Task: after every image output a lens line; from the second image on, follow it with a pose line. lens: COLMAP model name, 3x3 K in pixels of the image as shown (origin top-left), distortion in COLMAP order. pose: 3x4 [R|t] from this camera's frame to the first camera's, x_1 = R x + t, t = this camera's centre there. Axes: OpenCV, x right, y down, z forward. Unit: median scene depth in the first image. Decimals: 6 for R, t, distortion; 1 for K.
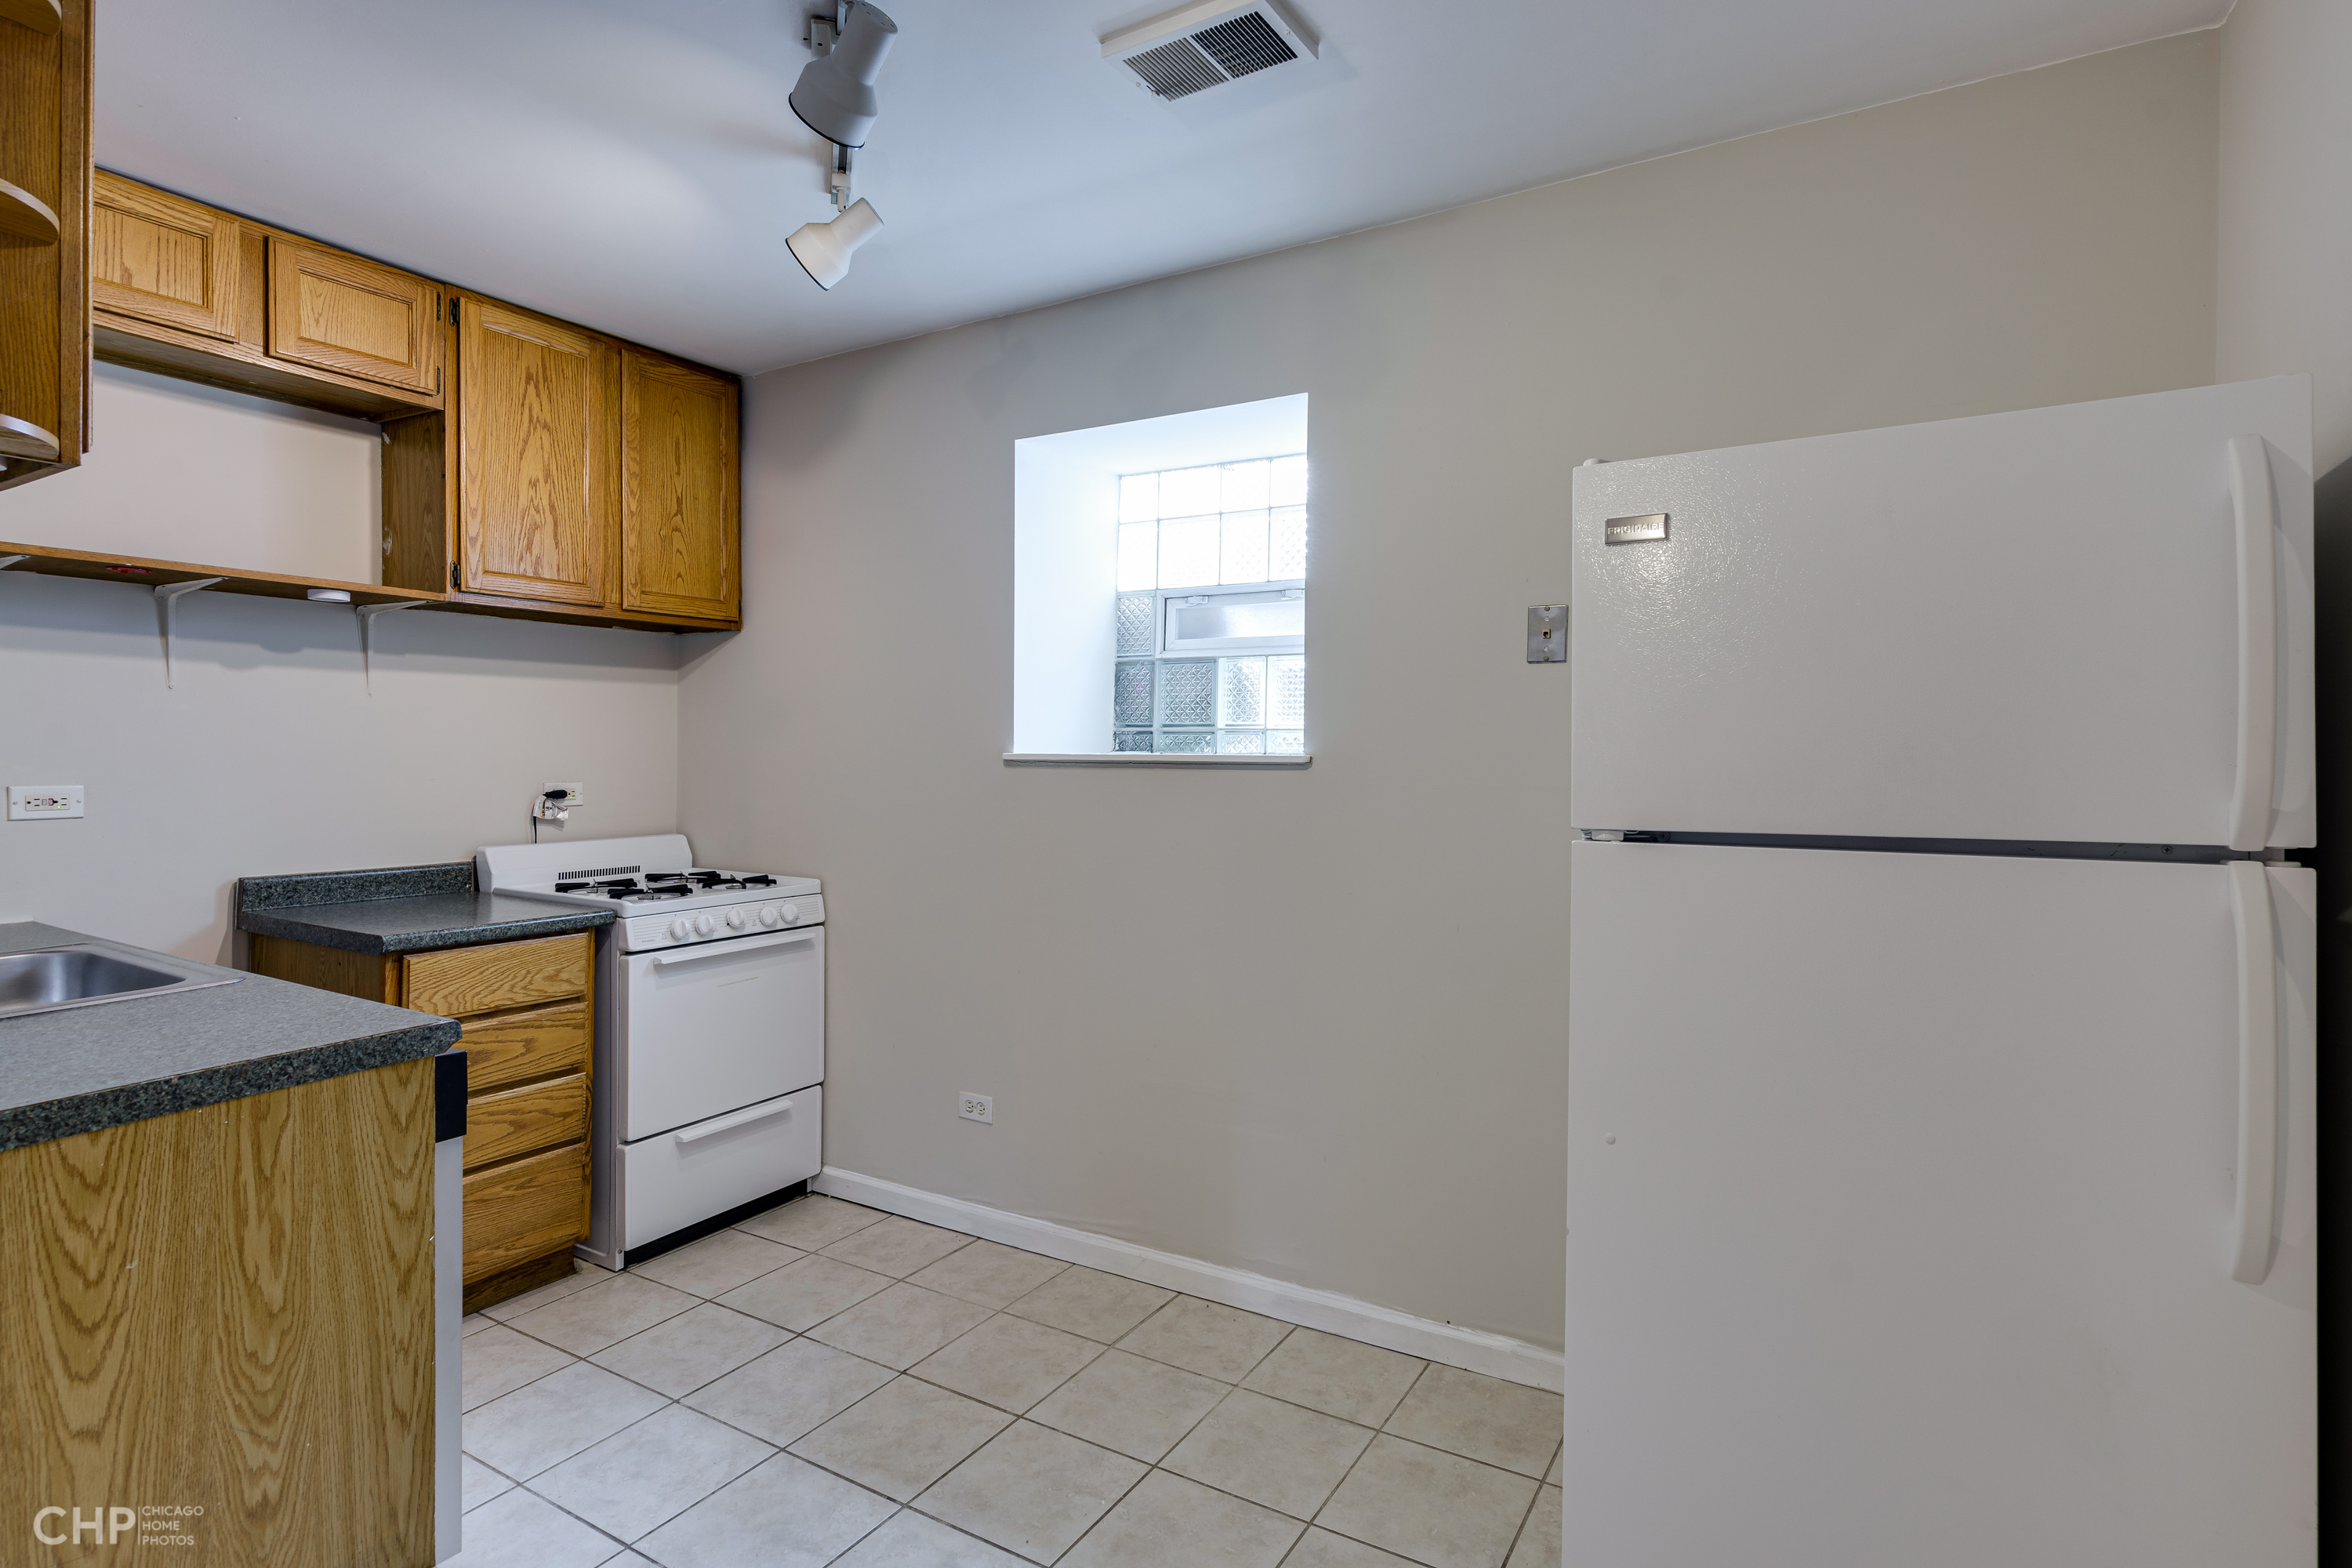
lens RADIAL K [[1154.4, 0, 1178.8], [0, 1154.4, 767.4], [0, 0, 1]] dist [-0.004788, -0.000487]
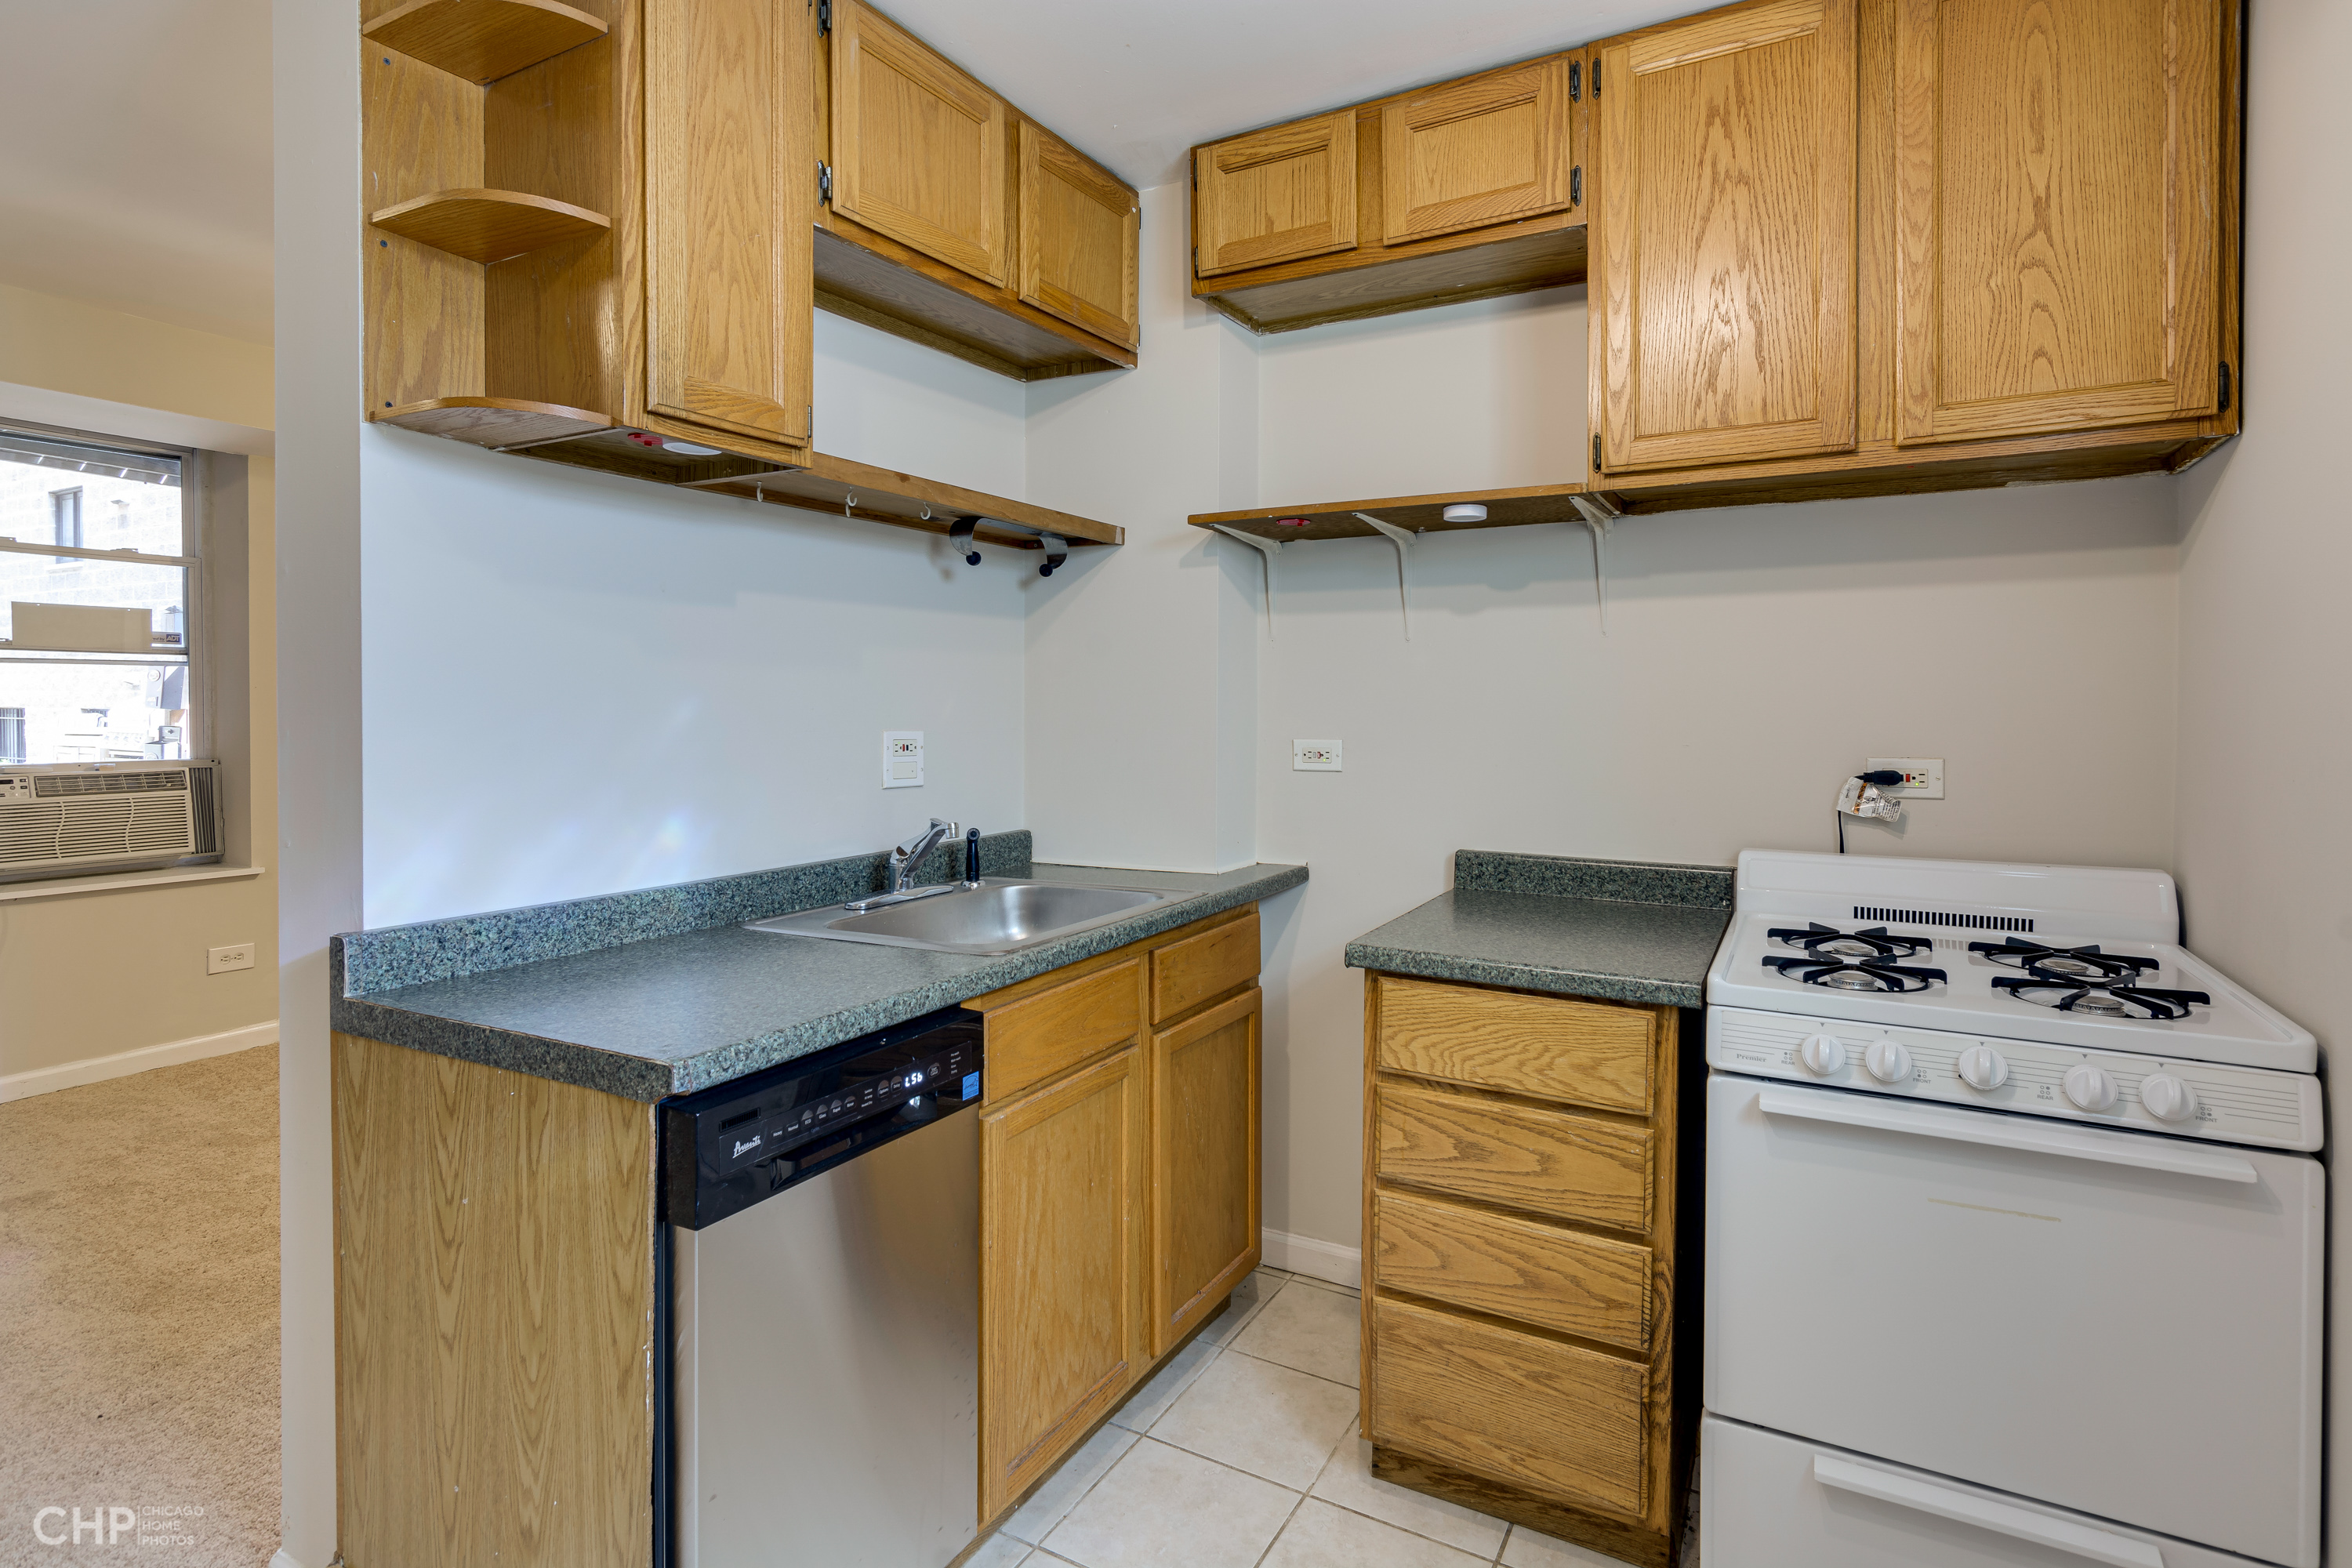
lens RADIAL K [[1154.4, 0, 1208.6], [0, 1154.4, 724.1], [0, 0, 1]] dist [-0.004788, -0.000487]
pose [[0.045534, 0.004889, -0.998951, 0.062739], [-0.017376, 0.999841, 0.004102, -0.001298], [0.998812, 0.017171, 0.045612, 0.769448]]
